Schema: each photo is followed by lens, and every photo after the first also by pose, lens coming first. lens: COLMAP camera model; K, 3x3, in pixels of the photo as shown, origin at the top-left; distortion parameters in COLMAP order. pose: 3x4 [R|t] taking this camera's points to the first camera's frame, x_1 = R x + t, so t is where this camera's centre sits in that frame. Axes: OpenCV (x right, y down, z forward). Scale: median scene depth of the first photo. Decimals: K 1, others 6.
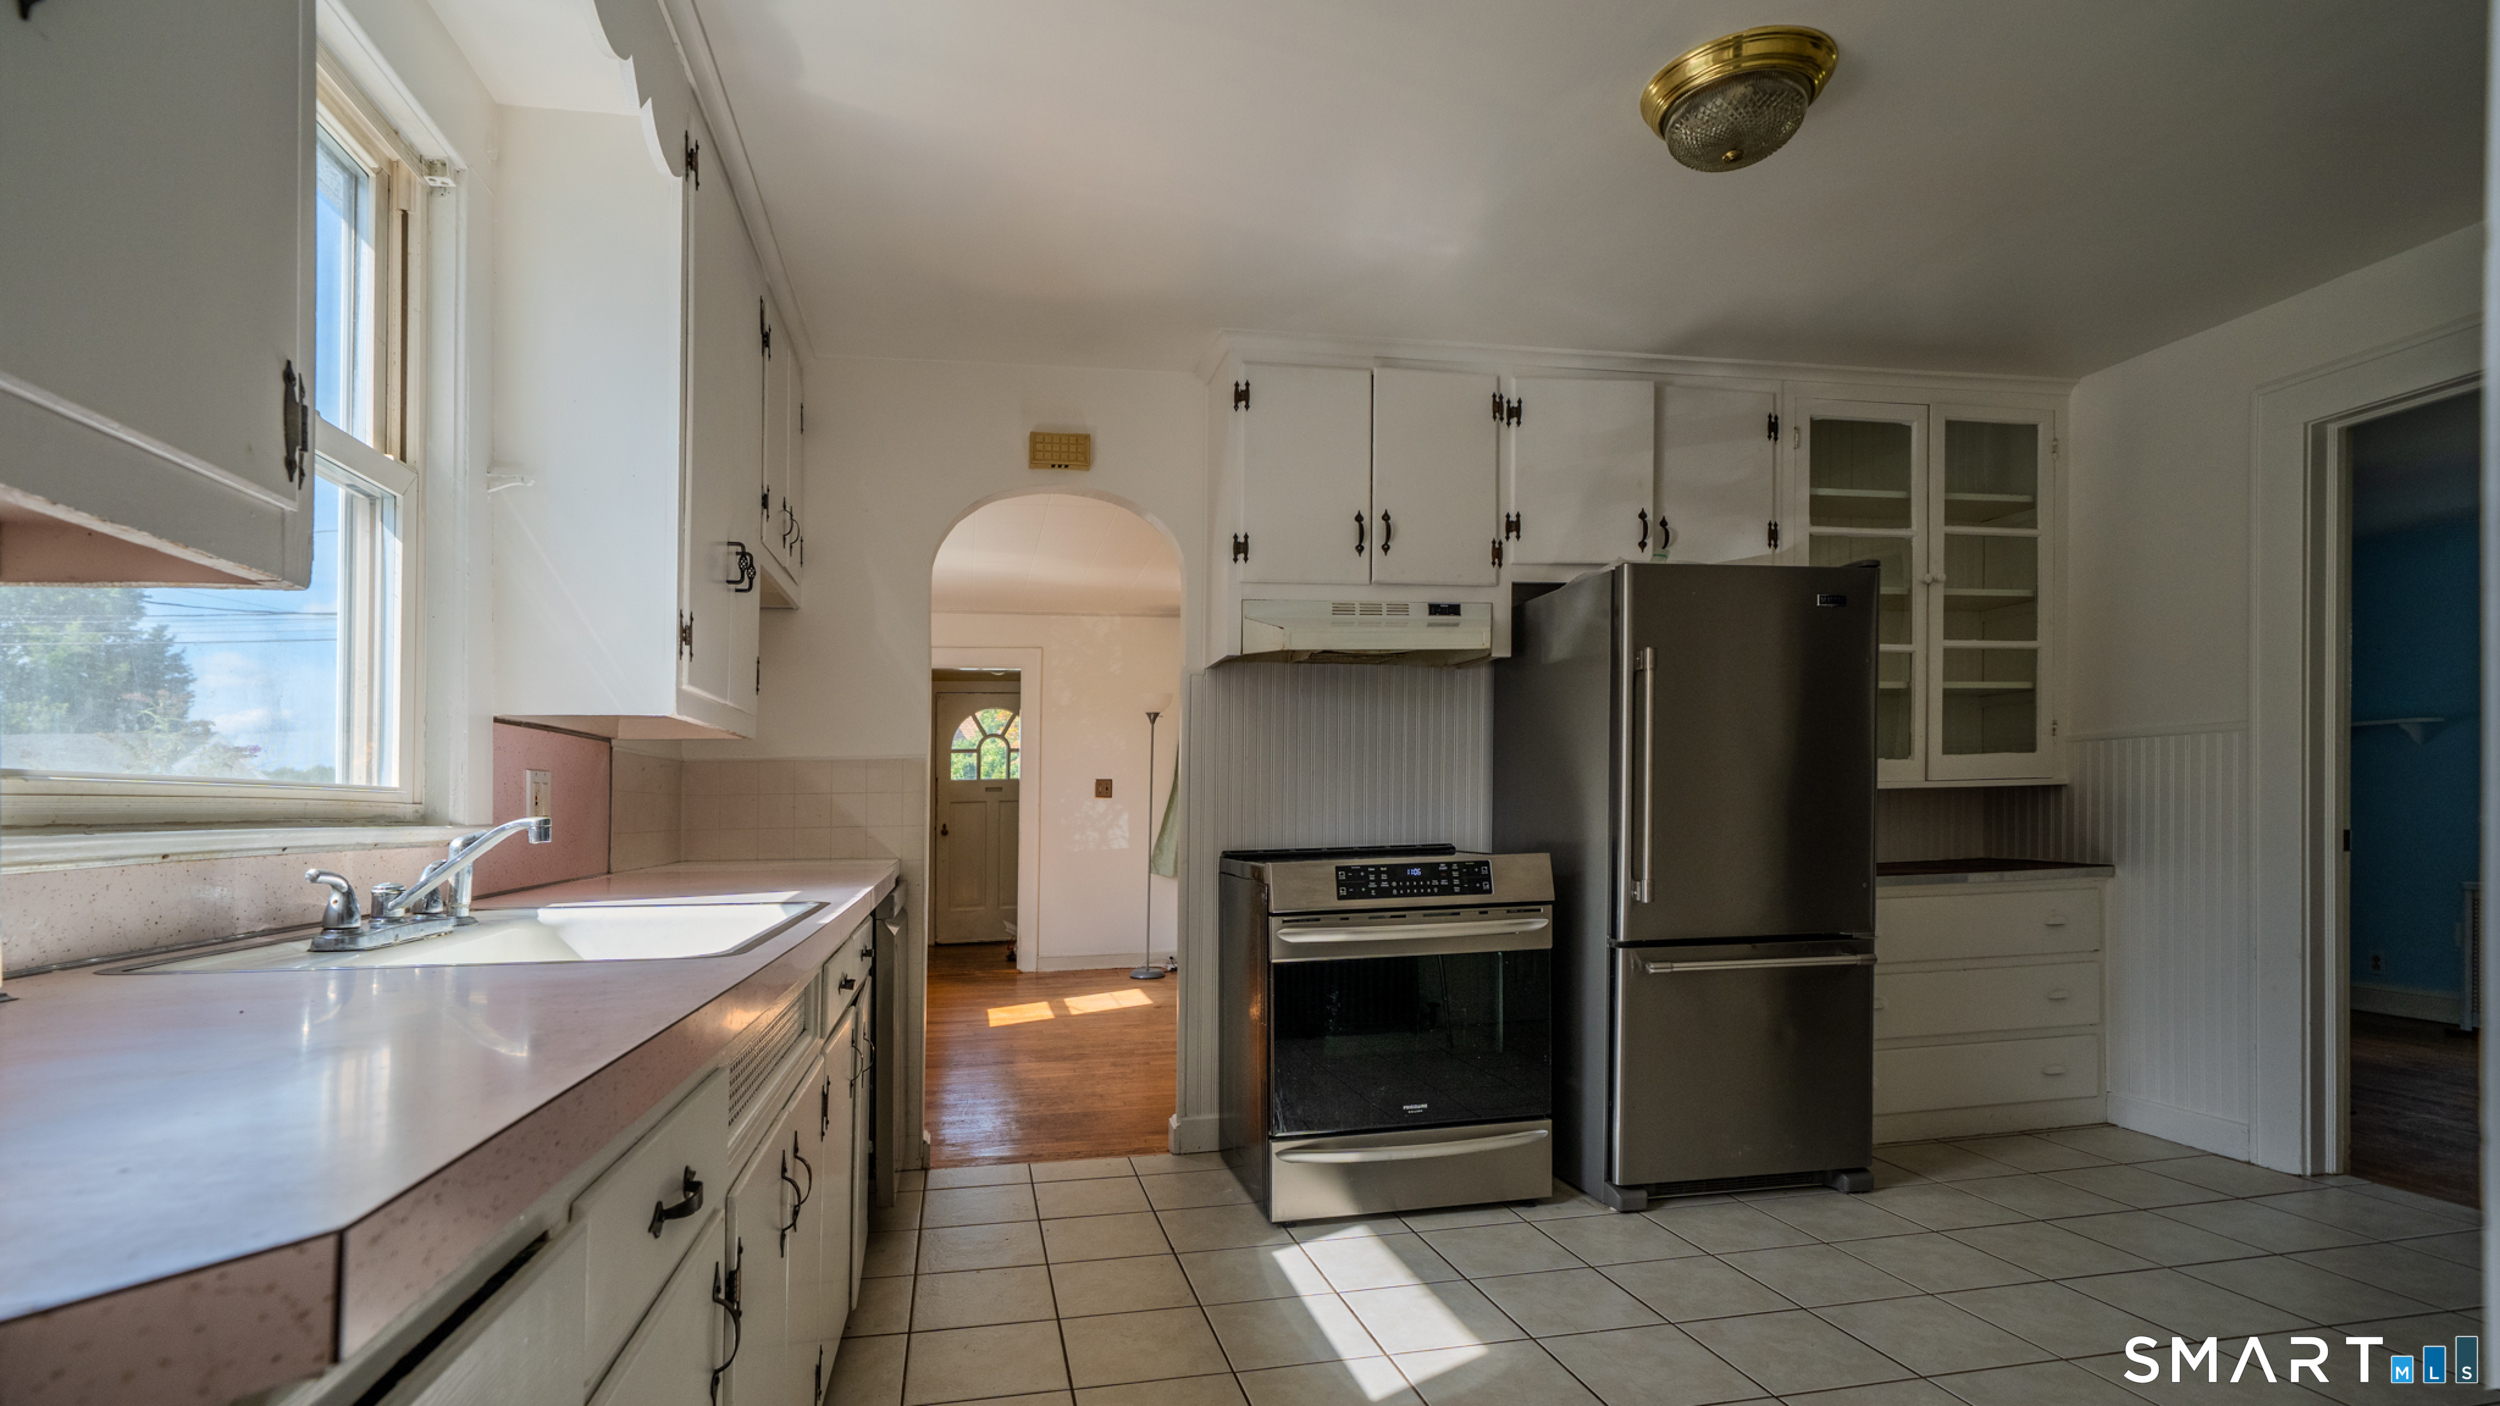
lens RADIAL K [[1252.5, 0, 1265.3], [0, 1252.5, 622.0], [0, 0, 1]] dist [0.024823, 0.001173]
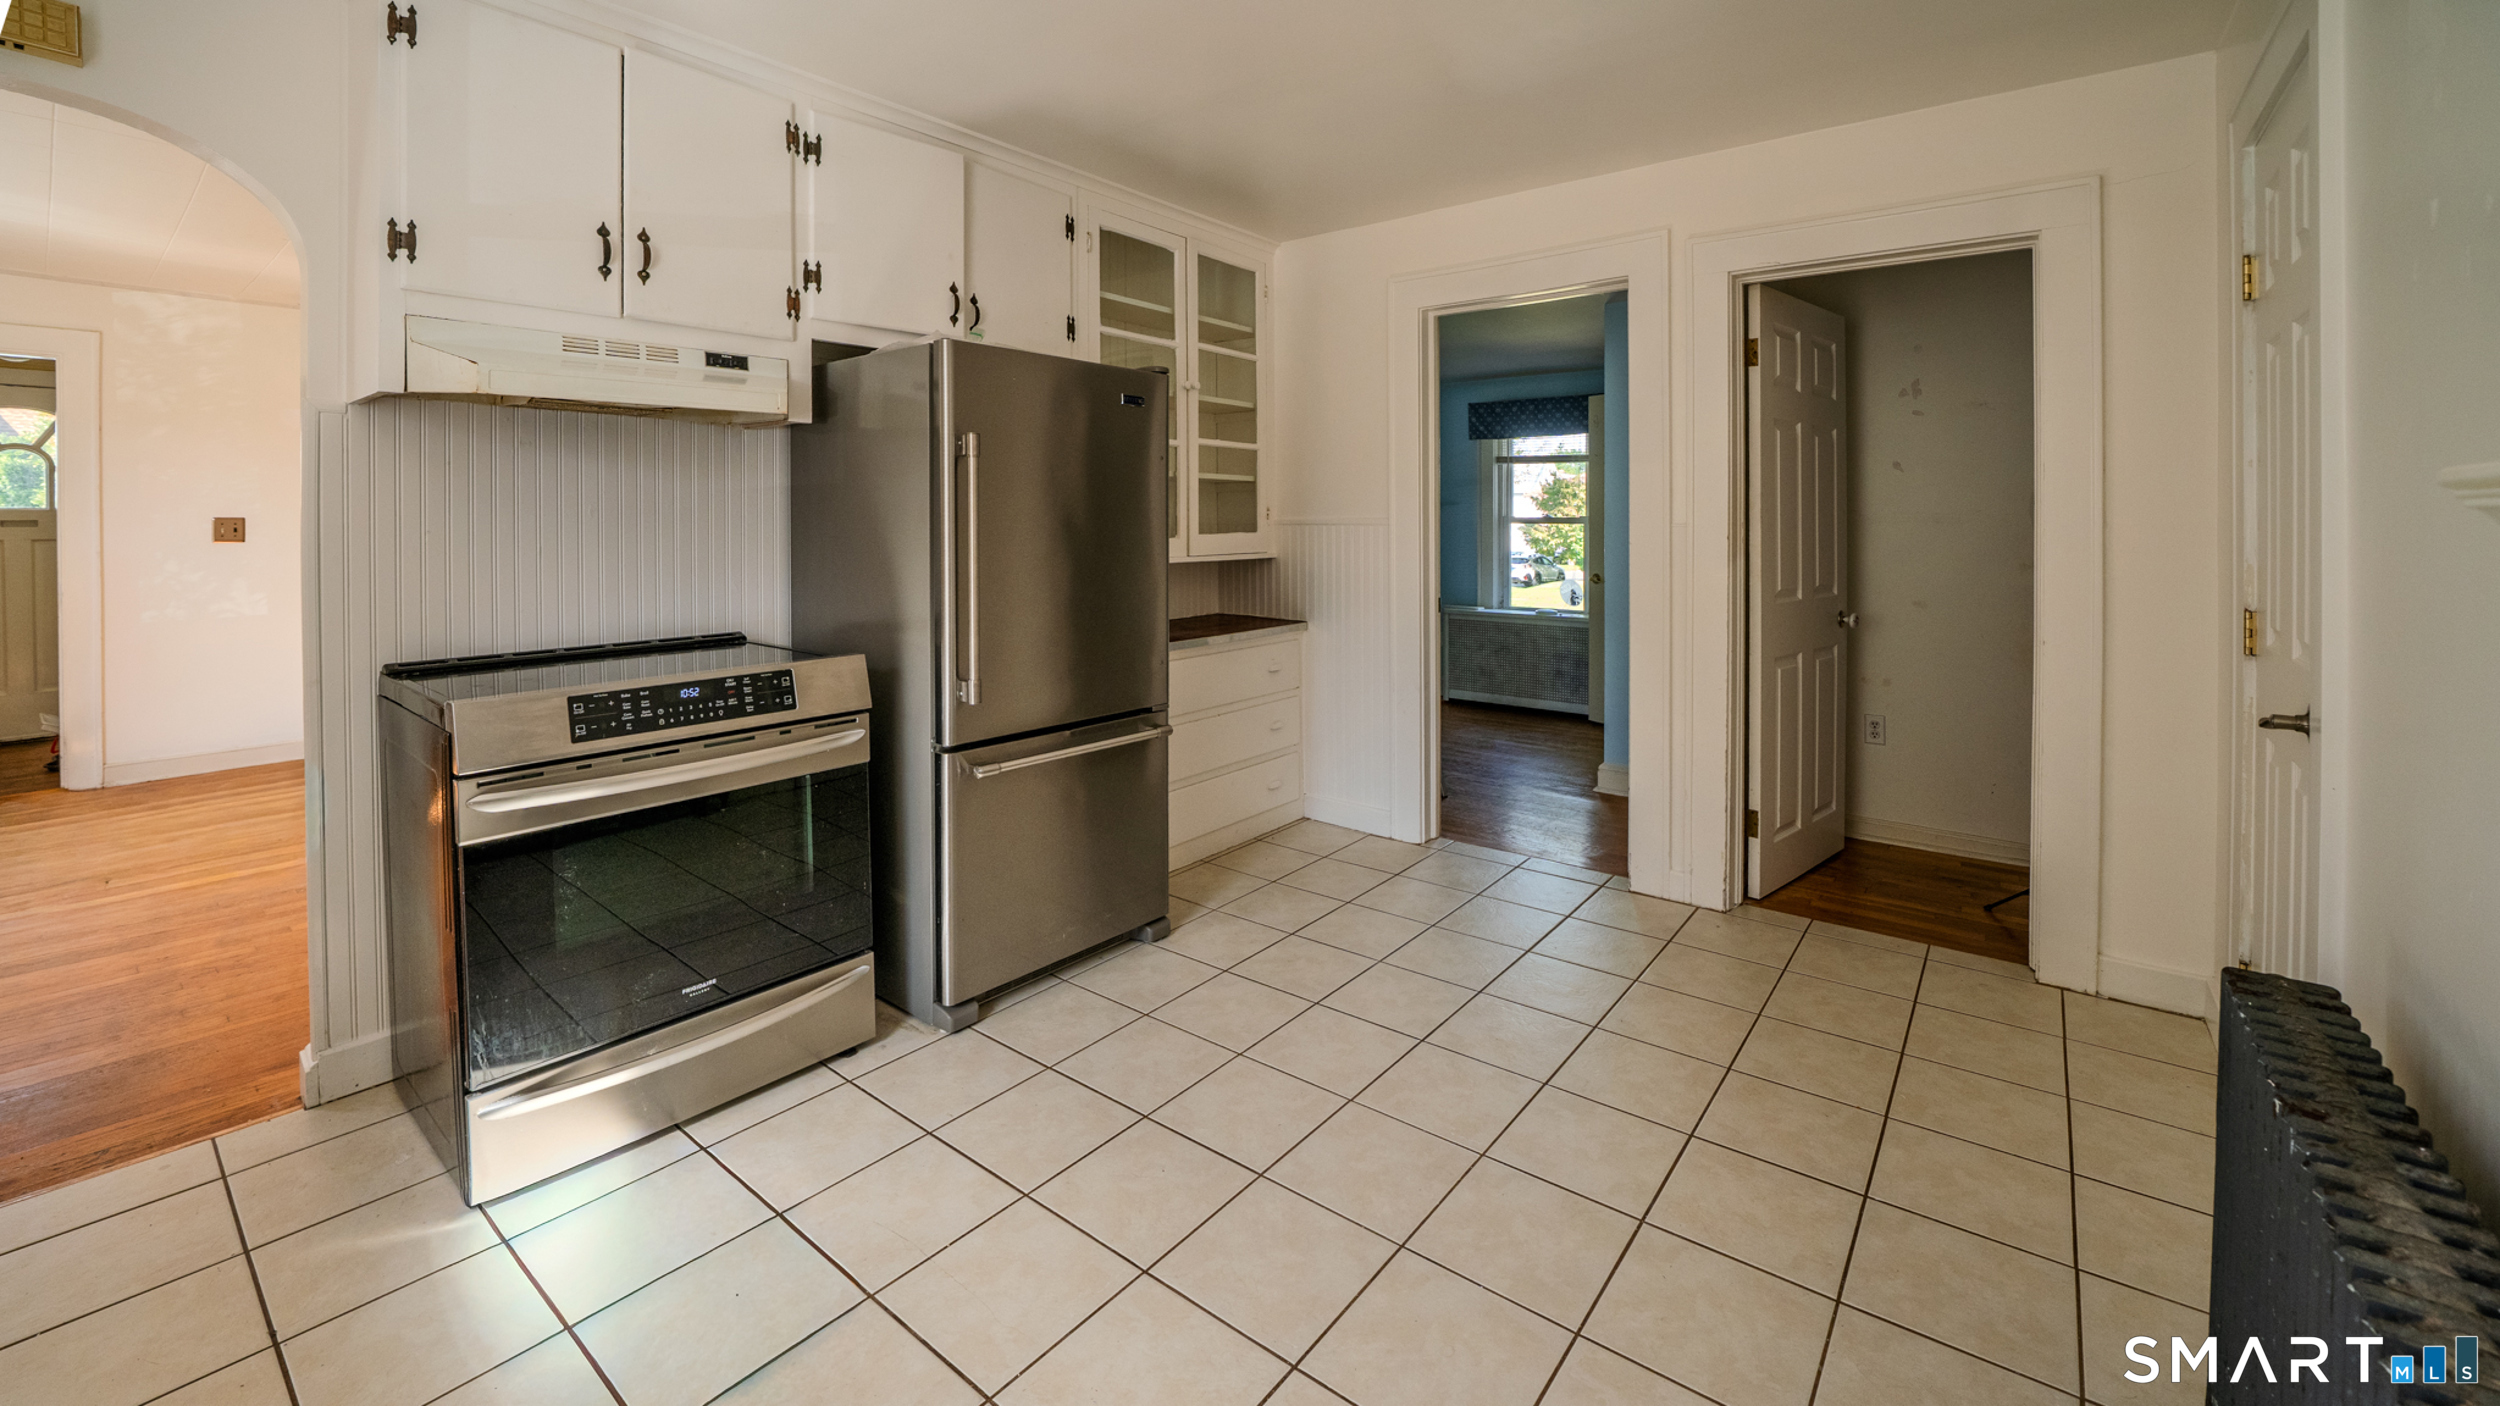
lens RADIAL K [[946.9, 0, 1357.8], [0, 946.9, 636.5], [0, 0, 1]] dist [-0.020584, 0.000267]
pose [[0.748910, -0.055415, 0.660351, 0.035001], [-0.115782, 0.970227, 0.212729, -0.015956], [-0.652479, -0.235772, 0.720196, 0.226799]]
